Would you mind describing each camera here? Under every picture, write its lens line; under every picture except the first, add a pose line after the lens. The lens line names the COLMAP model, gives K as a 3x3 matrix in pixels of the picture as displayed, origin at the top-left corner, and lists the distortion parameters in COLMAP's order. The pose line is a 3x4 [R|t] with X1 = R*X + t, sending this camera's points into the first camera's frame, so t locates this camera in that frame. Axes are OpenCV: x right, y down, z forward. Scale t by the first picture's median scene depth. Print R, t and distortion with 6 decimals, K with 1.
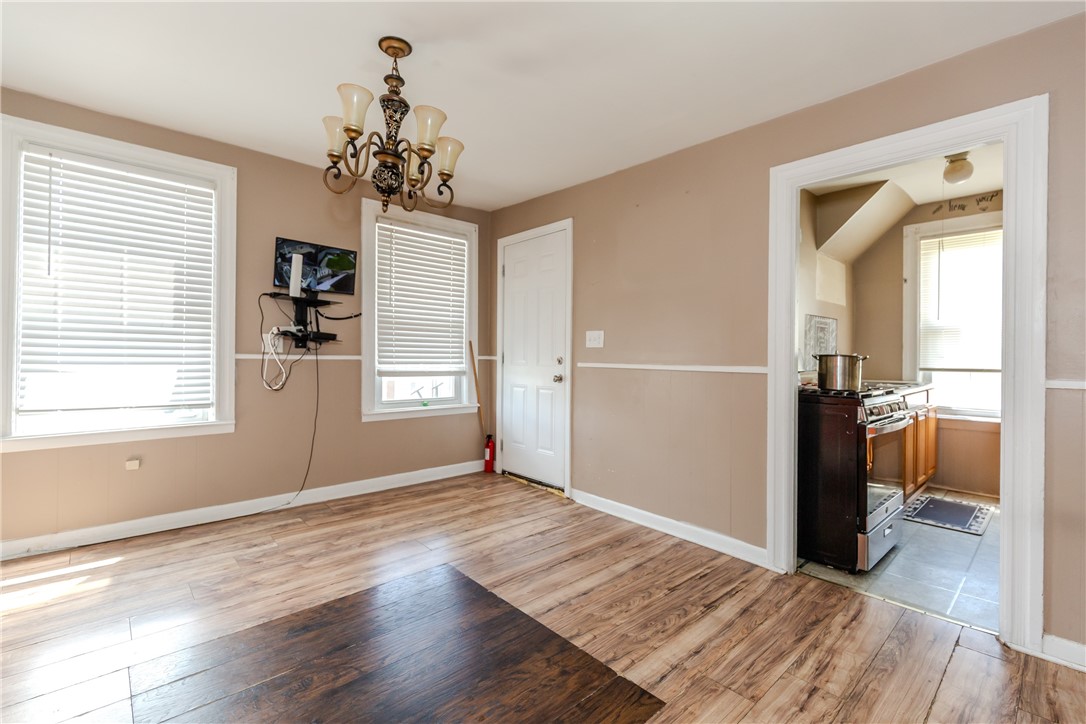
lens RADIAL K [[476.4, 0, 543.1], [0, 476.4, 347.5], [0, 0, 1]] dist [0.002817, -0.000154]
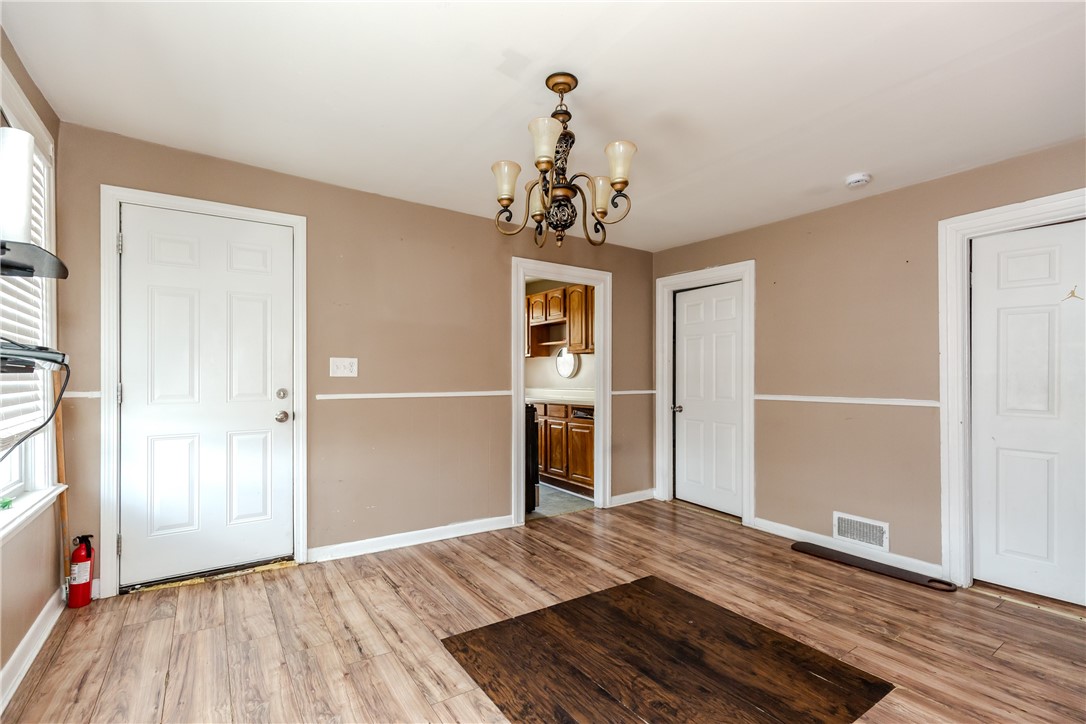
lens RADIAL K [[484.9, 0, 544.7], [0, 484.9, 360.5], [0, 0, 1]] dist [0.003694, -0.000228]
pose [[0.158055, 0.020294, 0.987222, -0.920666], [-0.012128, 0.999753, -0.018610, -0.022872], [-0.987356, -0.009032, 0.158262, 0.615876]]
